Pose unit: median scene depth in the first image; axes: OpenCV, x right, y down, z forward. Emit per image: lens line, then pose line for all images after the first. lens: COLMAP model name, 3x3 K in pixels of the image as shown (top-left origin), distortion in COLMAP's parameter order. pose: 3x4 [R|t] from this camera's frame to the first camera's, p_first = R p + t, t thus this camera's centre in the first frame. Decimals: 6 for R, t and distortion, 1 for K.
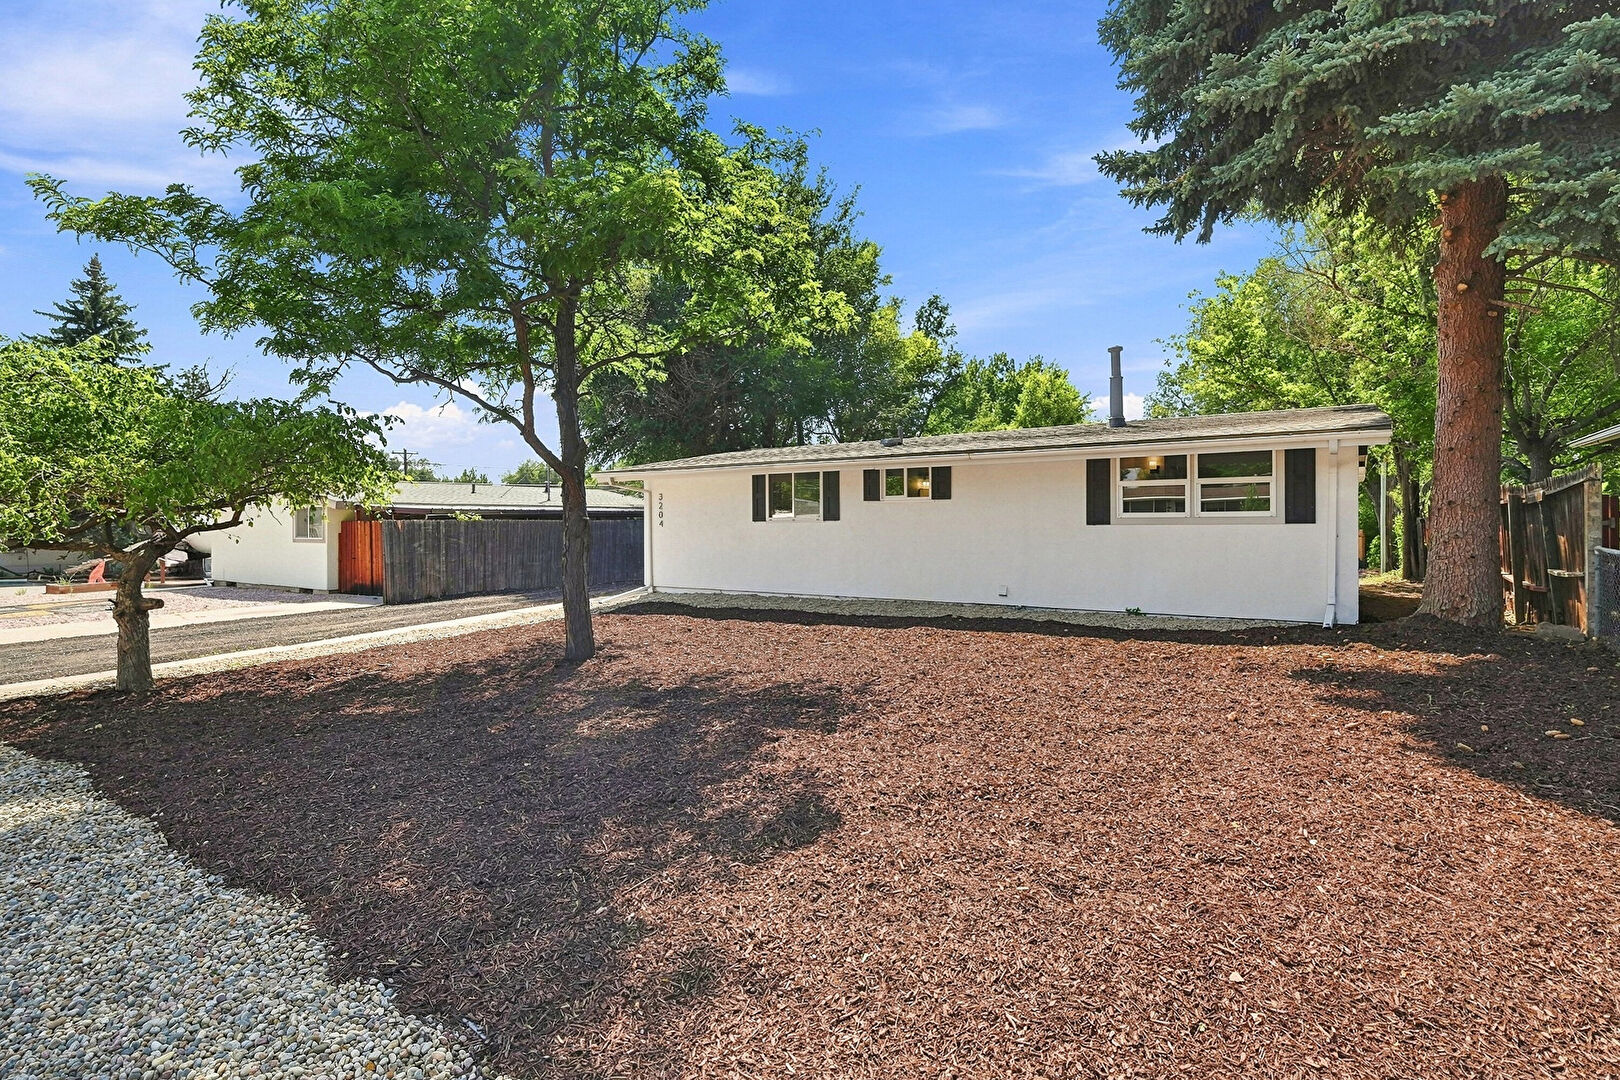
lens RADIAL K [[770.1, 0, 821.4], [0, 770.1, 522.9], [0, 0, 1]] dist [-0.002265, 0.003328]
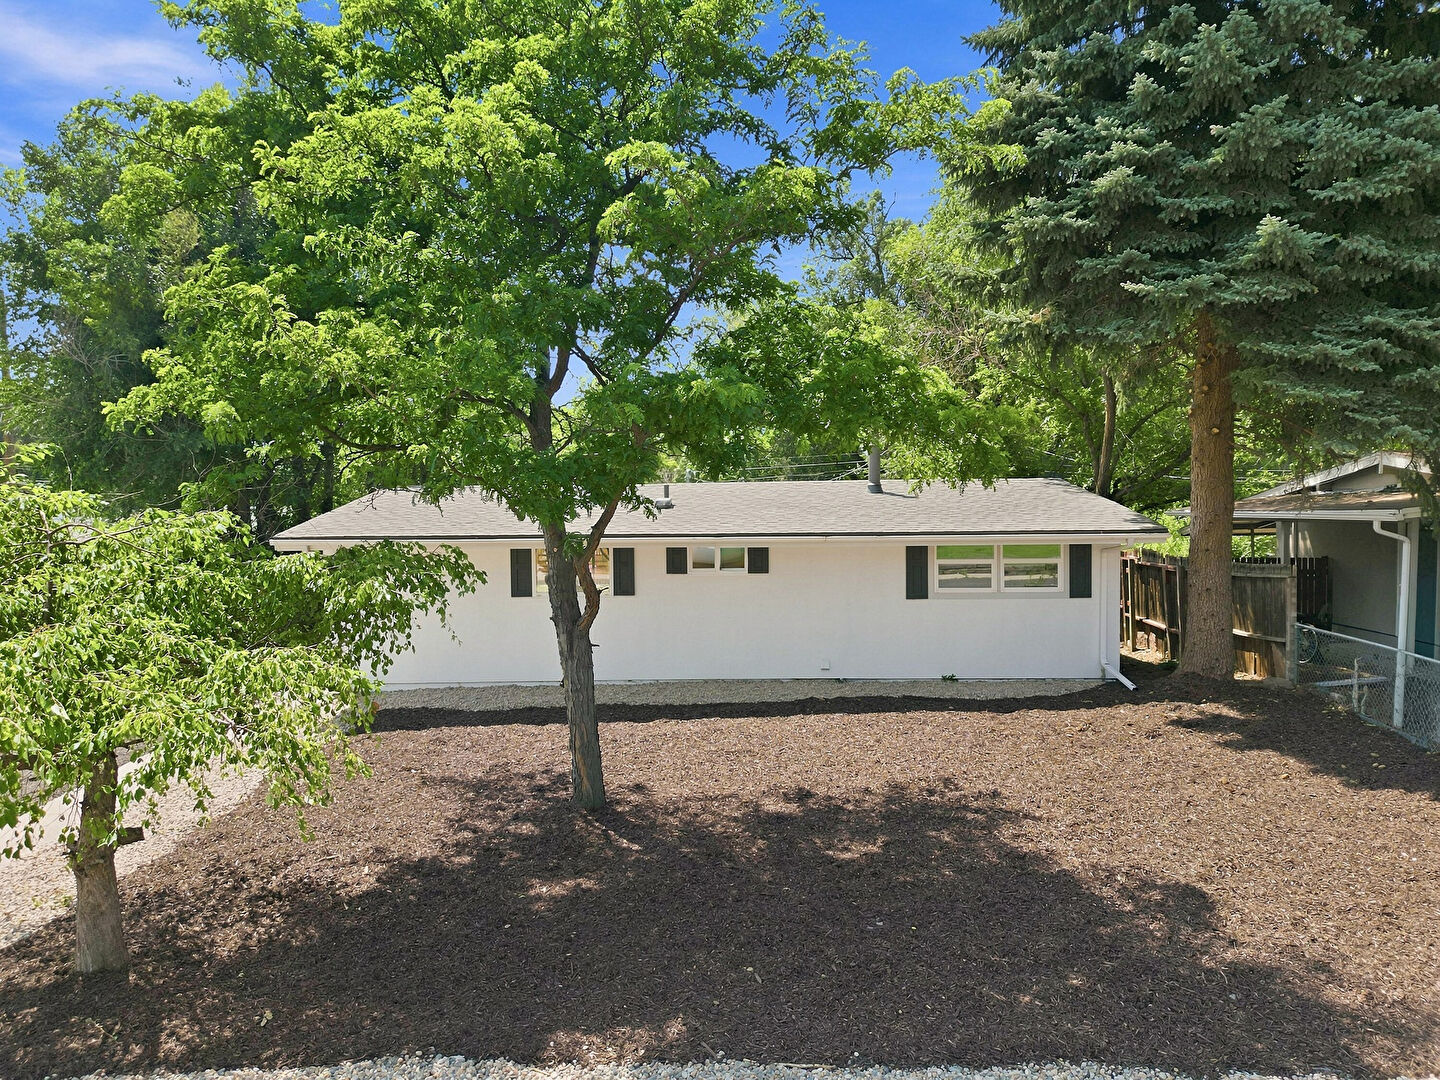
lens RADIAL K [[999.0, 0, 720.6], [0, 999.0, 546.0], [0, 0, 1]] dist [0.045982, -0.033318]
pose [[0.848691, -0.027831, 0.528156, -0.819028], [0.006540, 0.999090, 0.042136, -0.177688], [-0.528848, -0.032306, 0.848101, -0.049133]]
